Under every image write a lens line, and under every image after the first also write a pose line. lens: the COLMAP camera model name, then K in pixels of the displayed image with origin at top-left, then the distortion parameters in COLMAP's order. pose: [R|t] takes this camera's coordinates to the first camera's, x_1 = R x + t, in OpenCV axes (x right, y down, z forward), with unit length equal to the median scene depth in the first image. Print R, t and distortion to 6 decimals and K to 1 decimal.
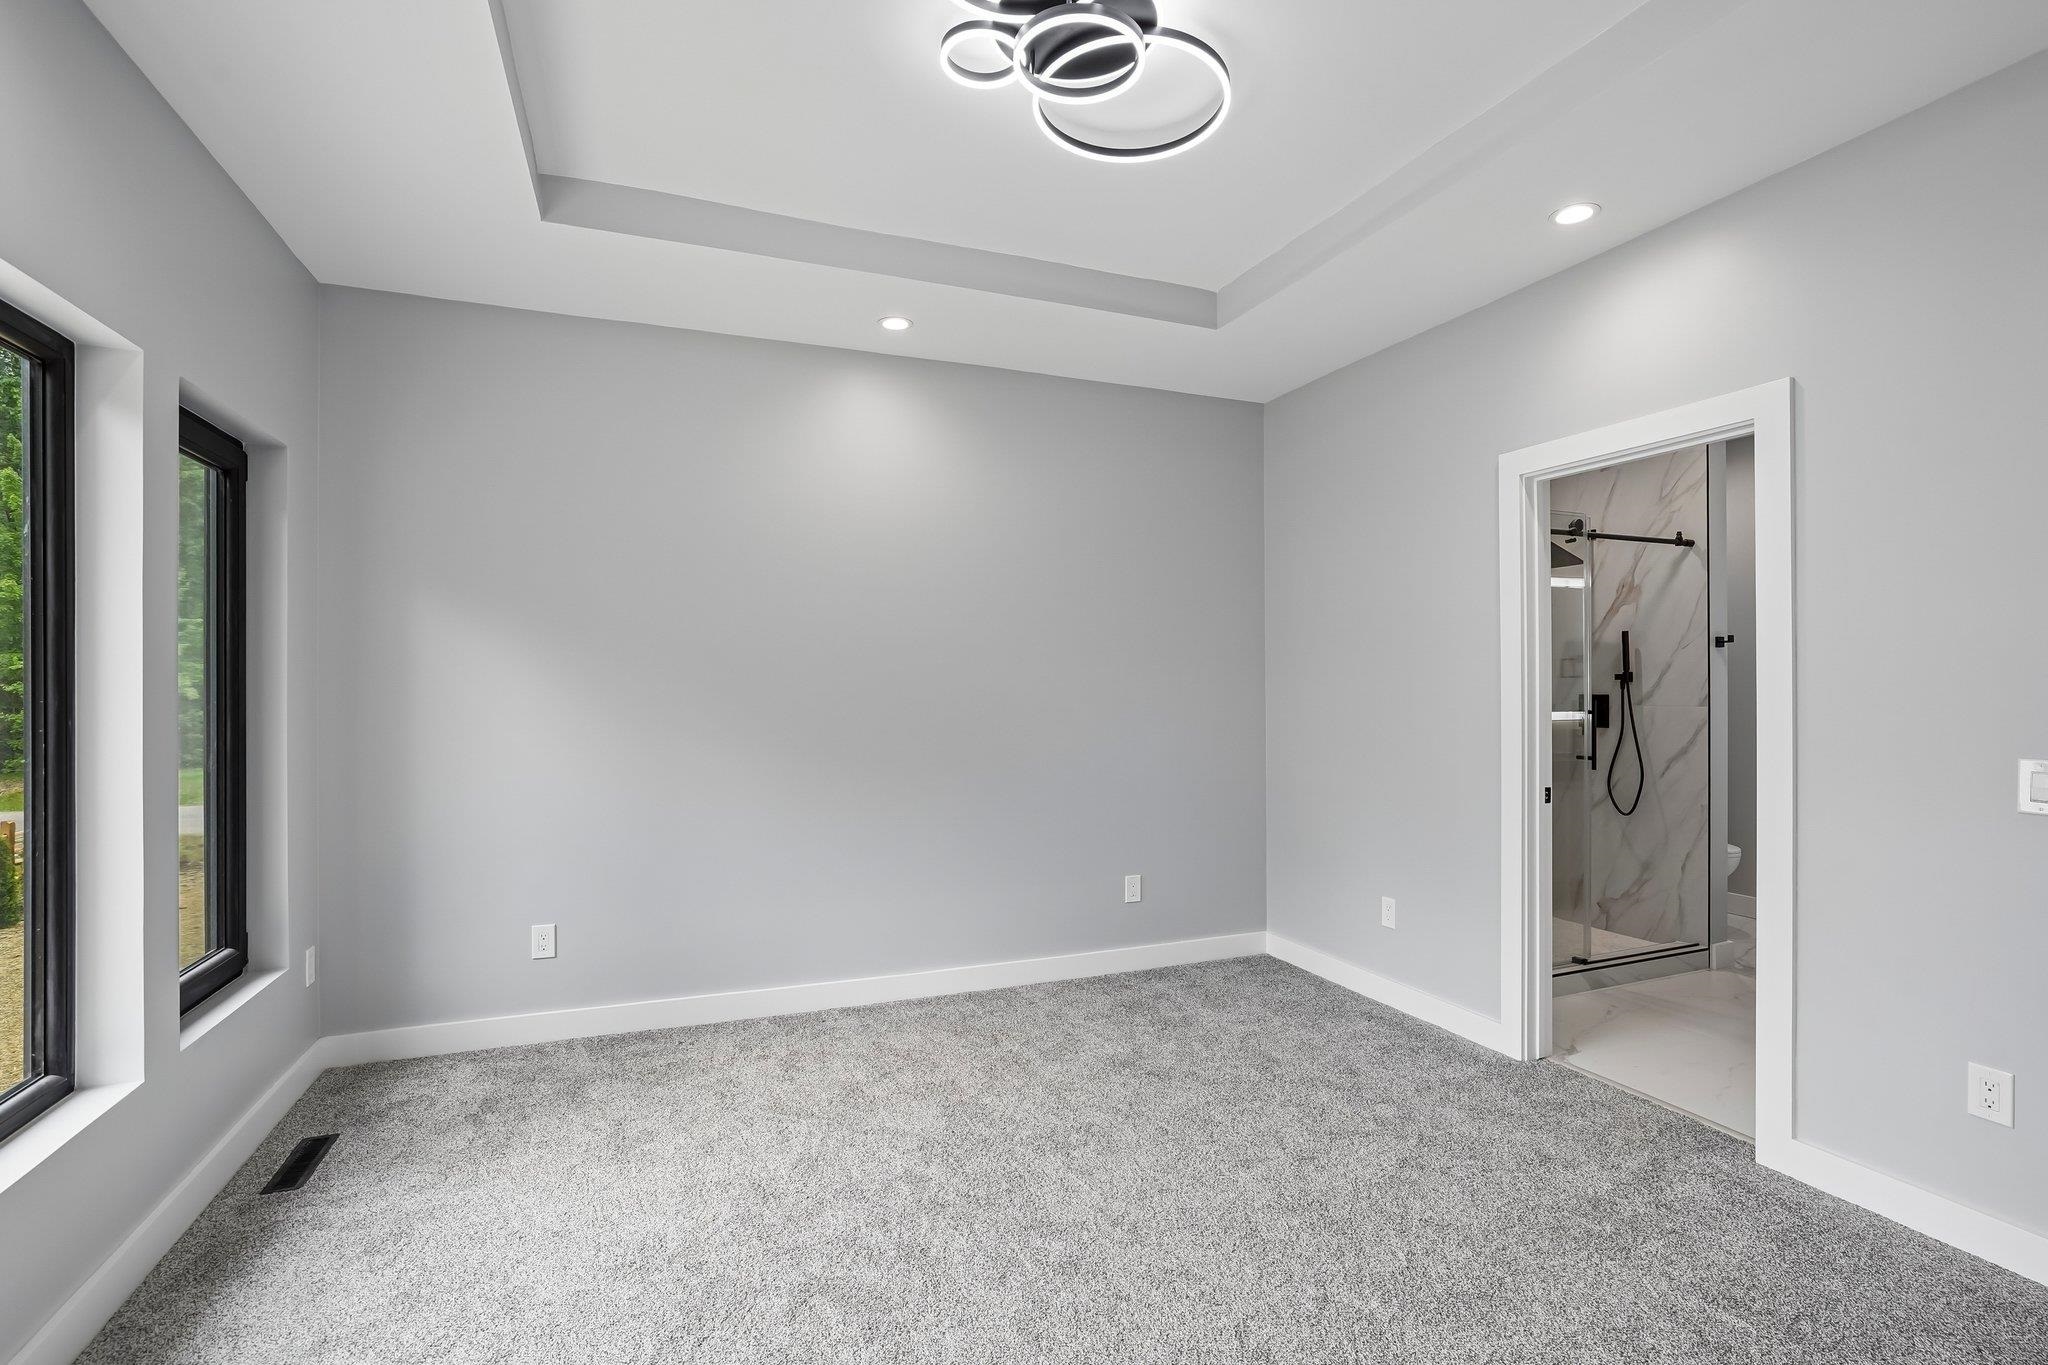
lens RADIAL K [[966.0, 0, 1028.2], [0, 966.0, 689.8], [0, 0, 1]] dist [-0.047586, 0.027247]
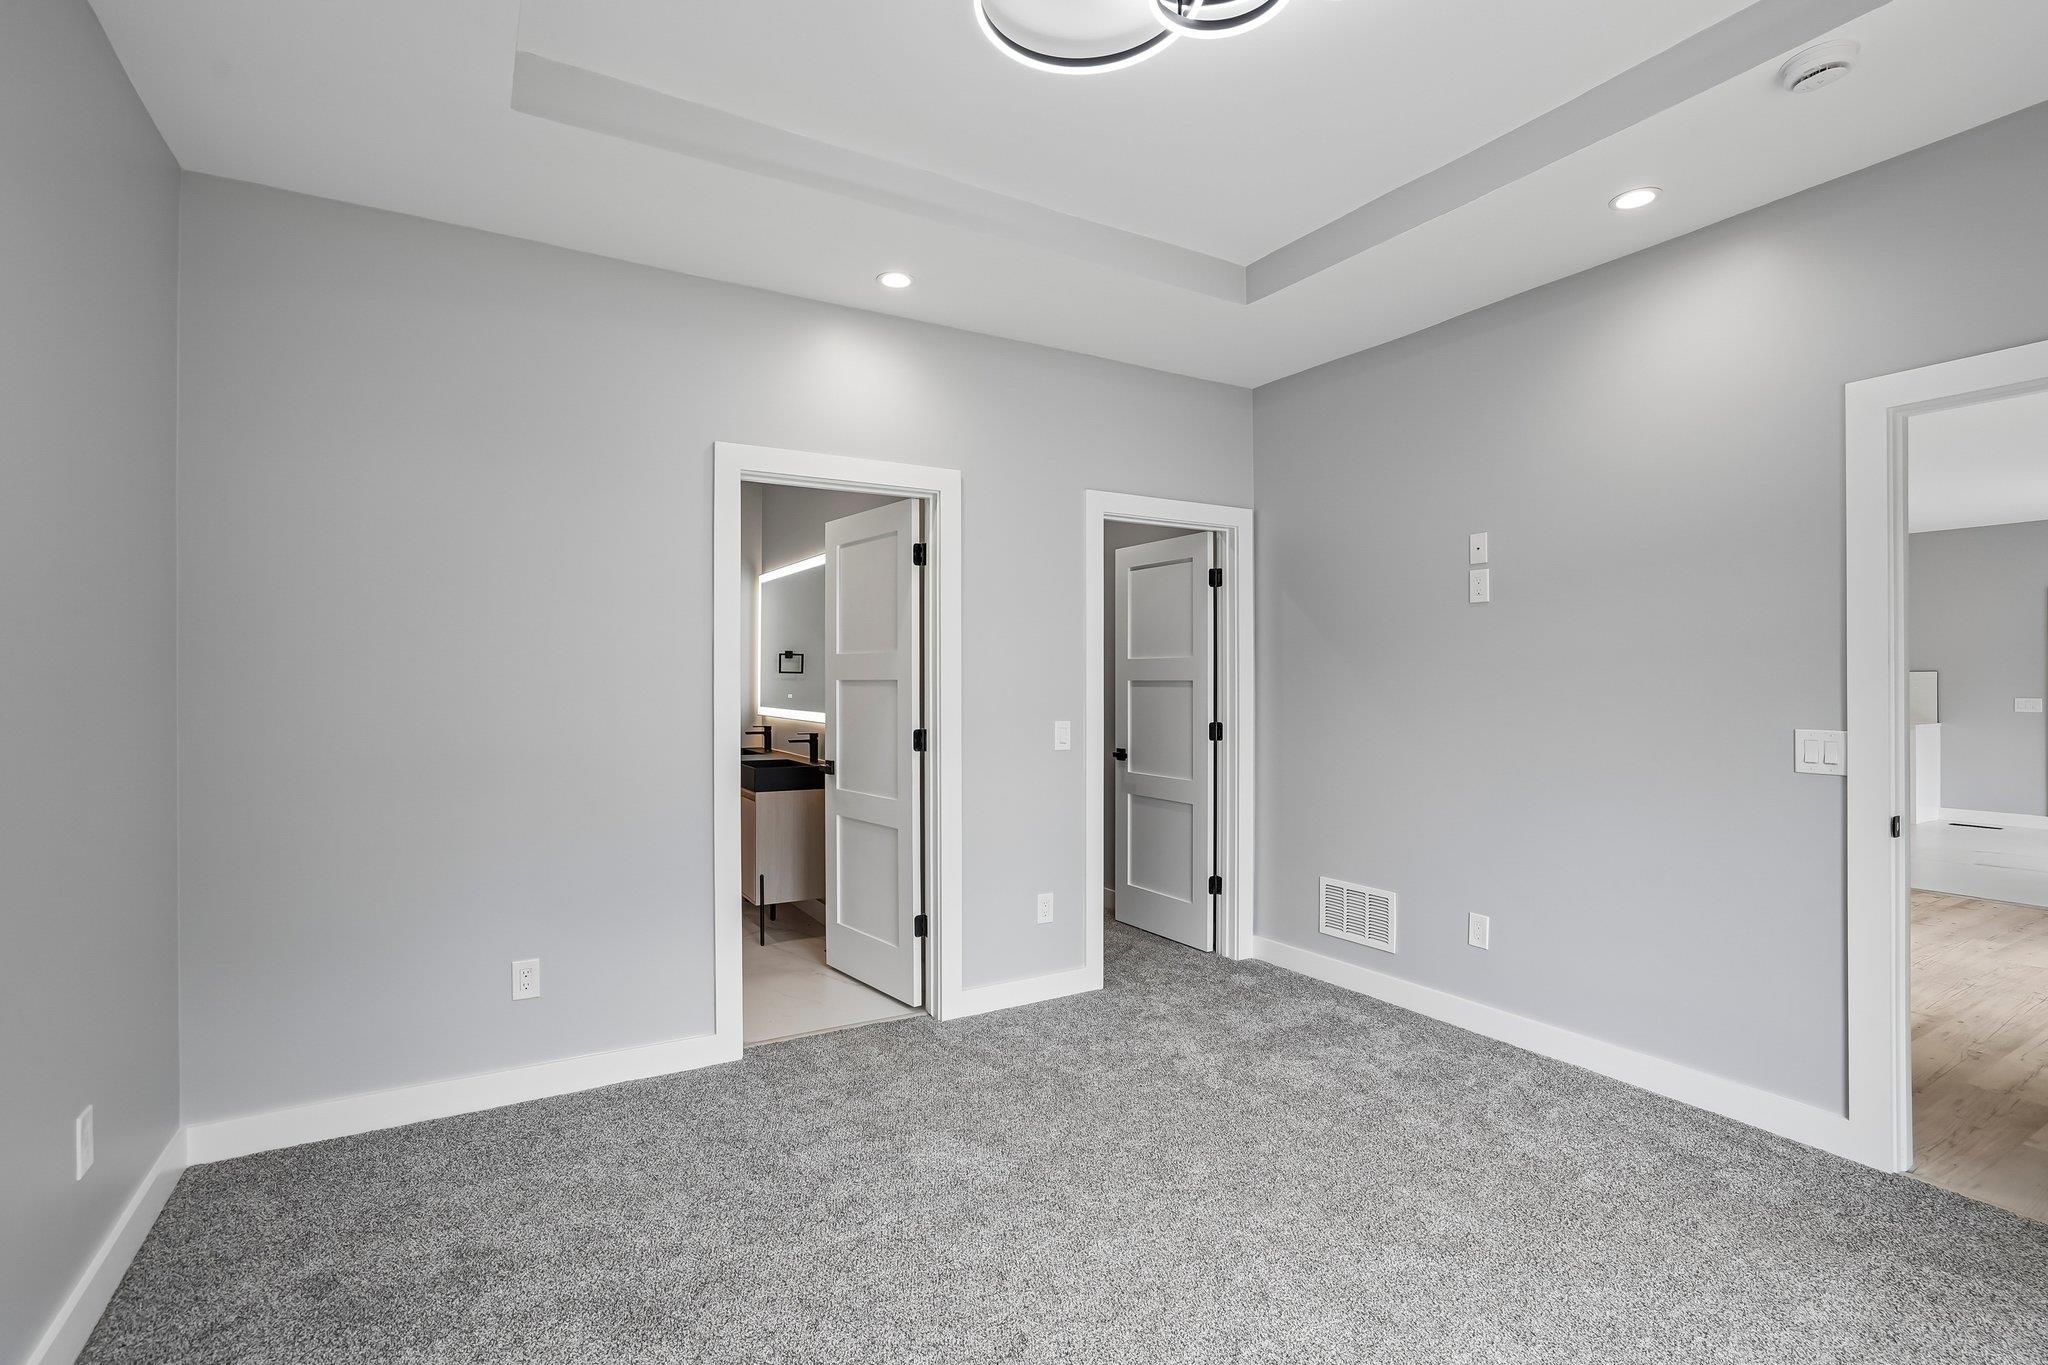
lens RADIAL K [[967.9, 0, 1029.0], [0, 967.9, 674.8], [0, 0, 1]] dist [-0.056495, 0.031401]
pose [[-0.159184, 0.009239, 0.987206, -0.537753], [0.005012, 0.999951, -0.008551, -0.001884], [-0.987236, 0.003586, -0.159222, 0.890077]]
